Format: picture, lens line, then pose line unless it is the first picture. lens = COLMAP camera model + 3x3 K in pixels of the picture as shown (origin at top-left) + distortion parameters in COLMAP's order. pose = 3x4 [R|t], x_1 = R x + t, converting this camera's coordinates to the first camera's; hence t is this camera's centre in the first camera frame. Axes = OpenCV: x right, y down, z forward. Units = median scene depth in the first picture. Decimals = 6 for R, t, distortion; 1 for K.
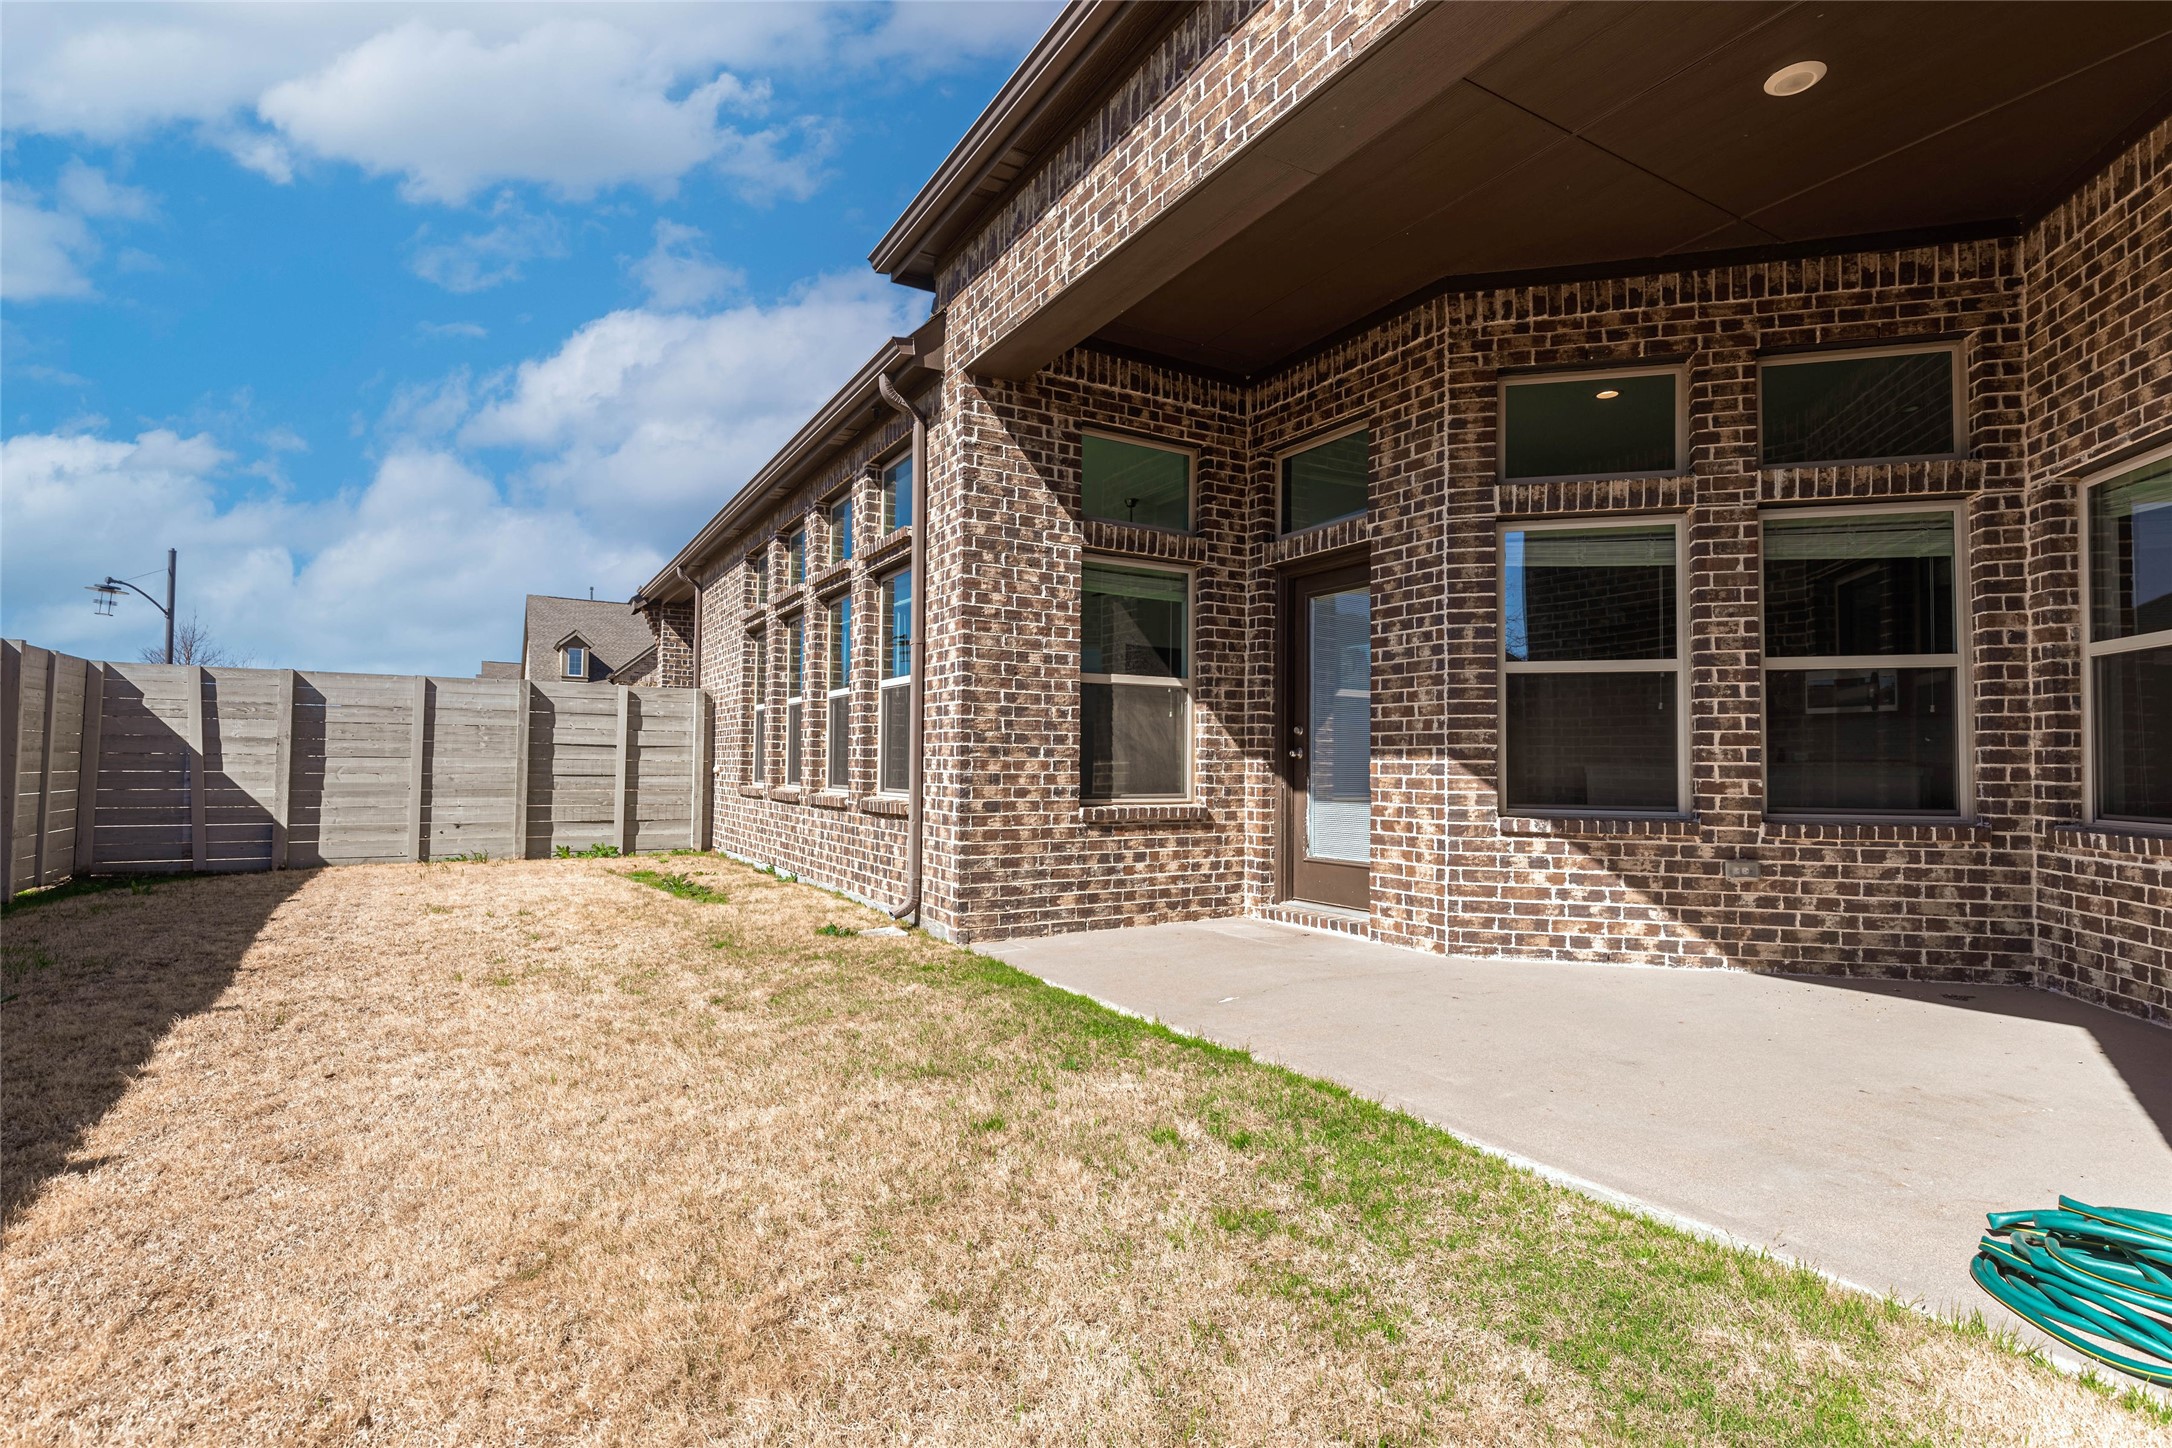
lens RADIAL K [[1020.1, 0, 1086.0], [0, 1020.1, 724.0], [0, 0, 1]] dist [0.001754, 0.000148]
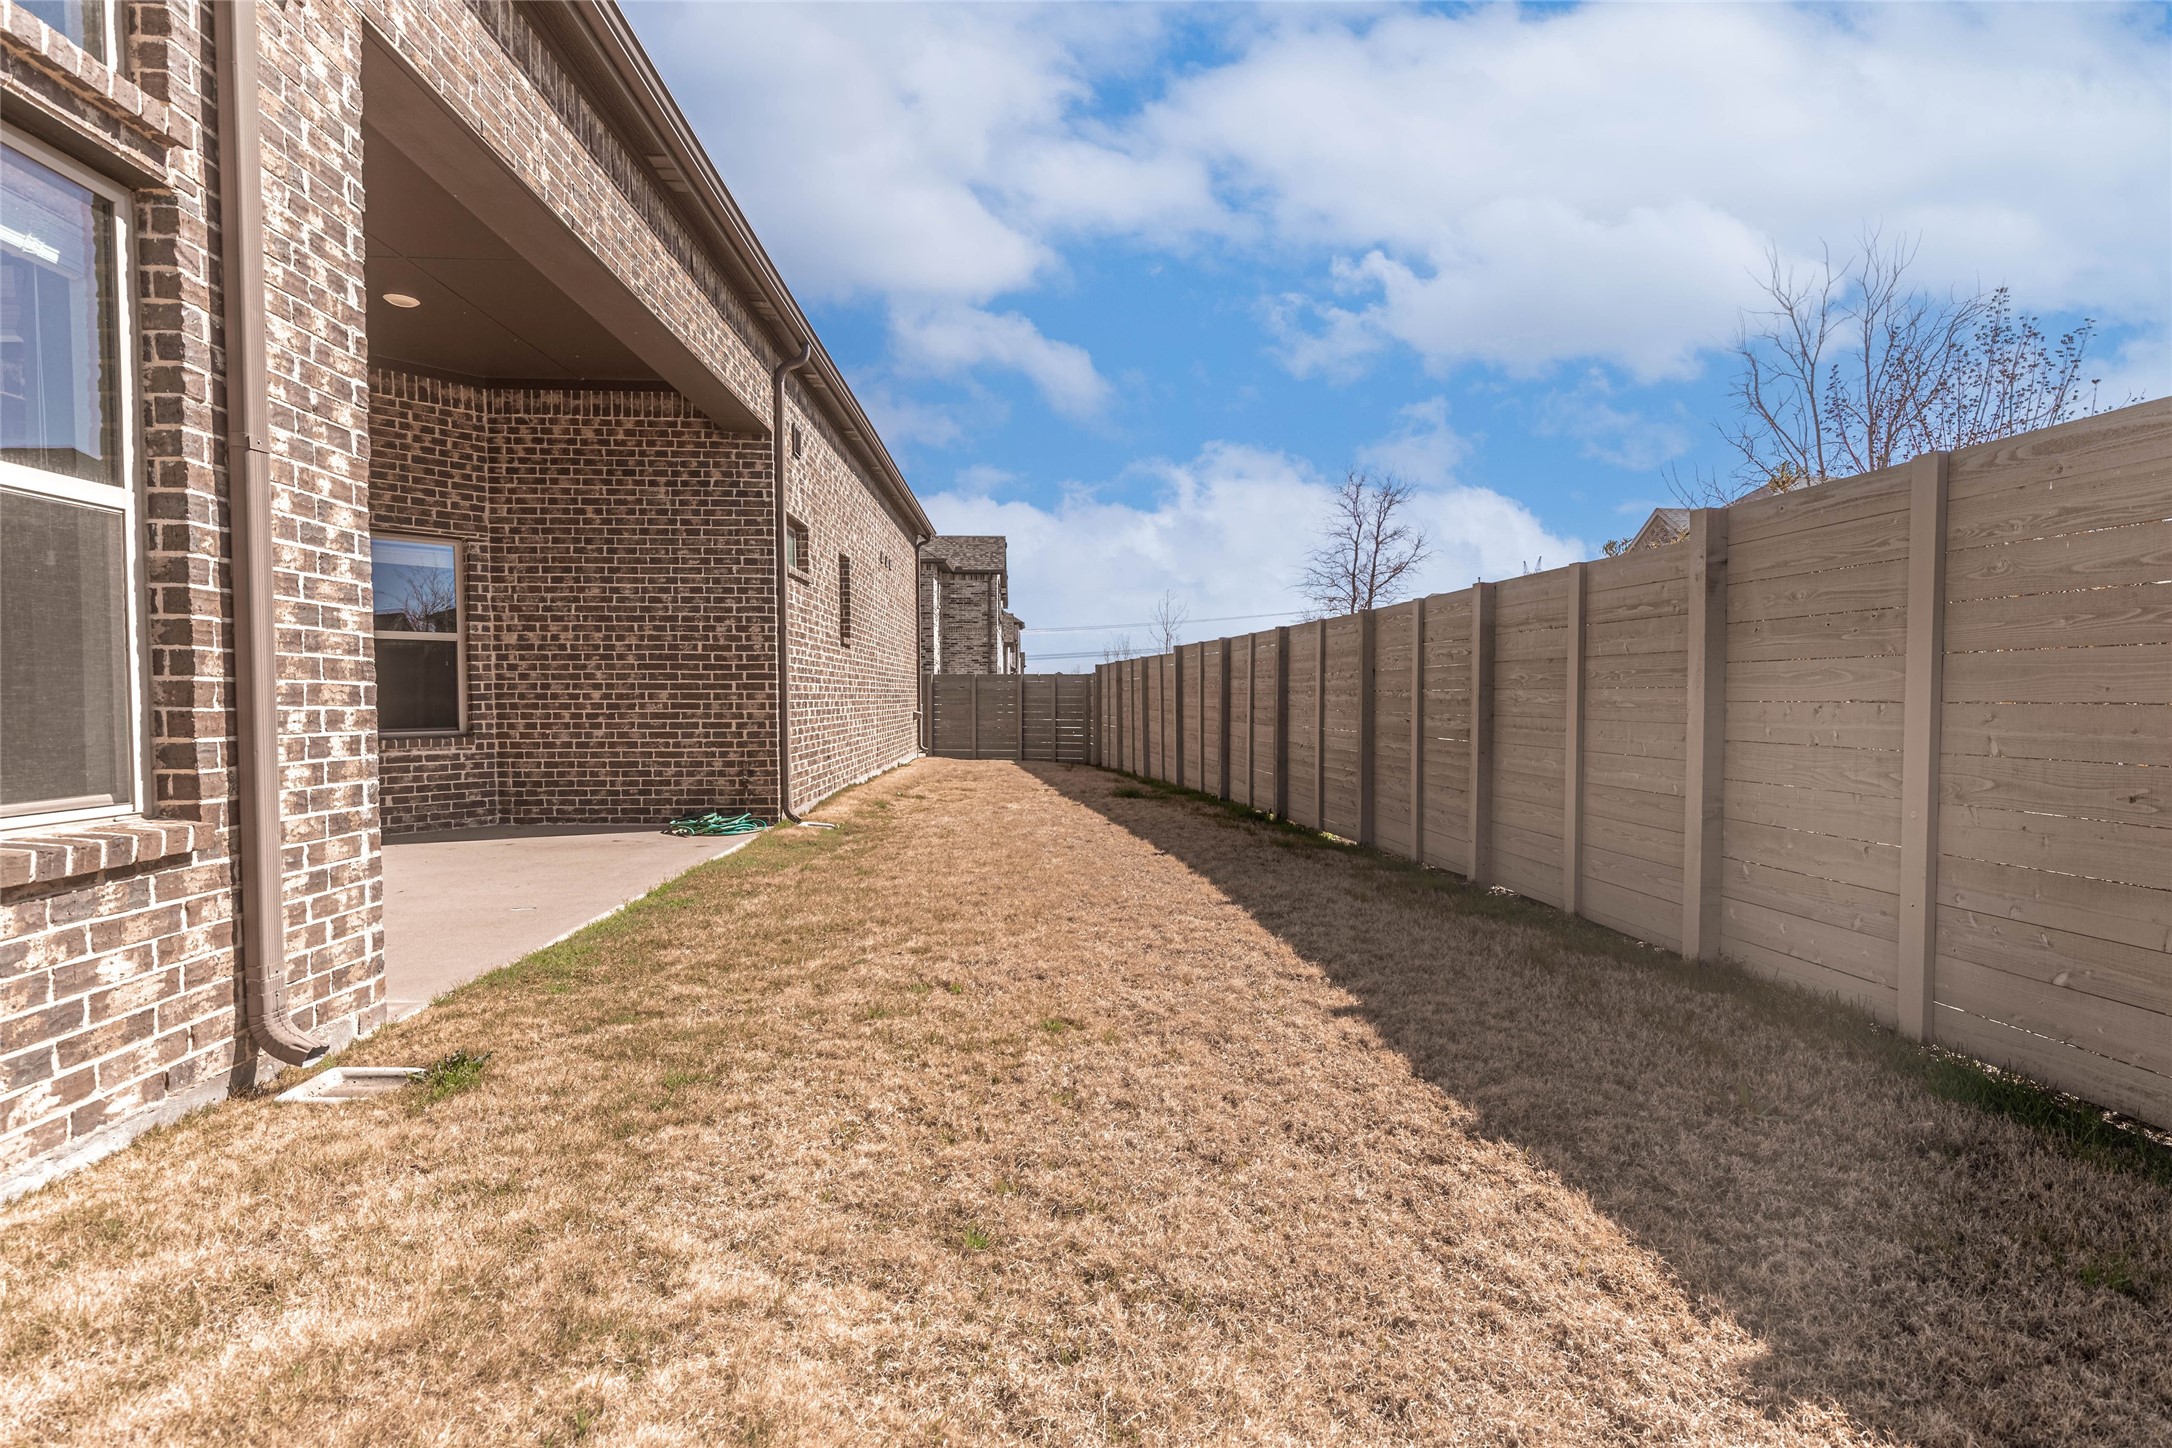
lens RADIAL K [[1020.1, 0, 1086.0], [0, 1020.1, 724.0], [0, 0, 1]] dist [0.001754, 0.000148]
pose [[-0.882810, -0.021940, 0.469217, -0.728623], [-0.025257, 0.999681, -0.000776, 0.032020], [-0.469050, -0.012536, -0.883083, 1.282500]]
